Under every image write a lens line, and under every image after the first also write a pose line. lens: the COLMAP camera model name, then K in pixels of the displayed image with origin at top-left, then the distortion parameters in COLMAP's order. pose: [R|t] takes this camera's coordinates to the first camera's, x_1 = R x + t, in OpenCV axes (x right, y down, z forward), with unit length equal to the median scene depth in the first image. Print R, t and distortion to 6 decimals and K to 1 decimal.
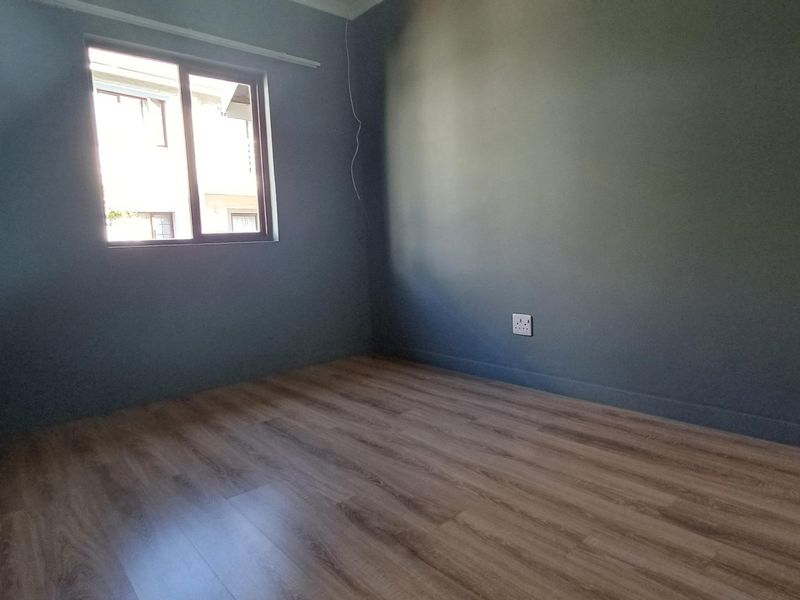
lens RADIAL K [[483.3, 0, 388.4], [0, 483.3, 291.6], [0, 0, 1]] dist [-0.000648, -0.001251]
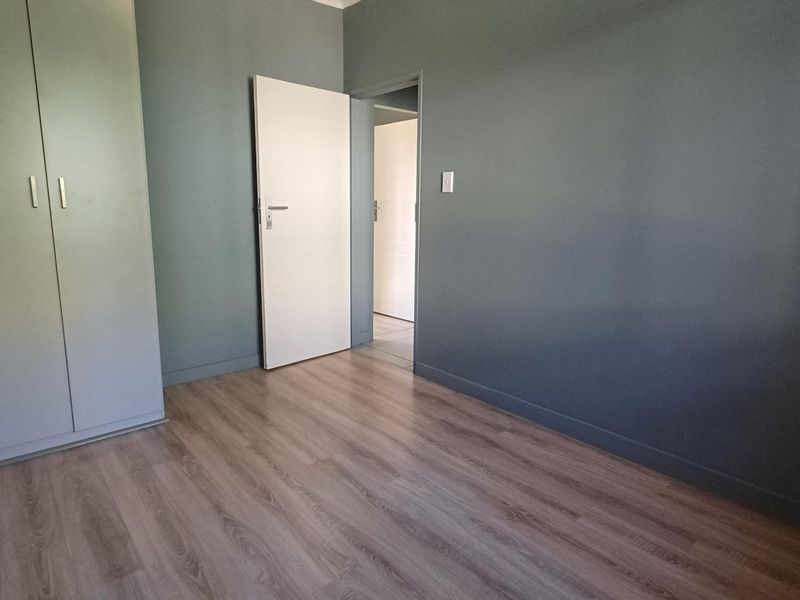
lens RADIAL K [[504.1, 0, 386.1], [0, 504.1, 296.0], [0, 0, 1]] dist [-0.000954, 0.000575]
pose [[-0.998903, 0.040281, 0.023868, -0.109284], [0.045262, 0.961219, 0.272047, -0.358930], [-0.011984, 0.272829, -0.961988, 1.999960]]
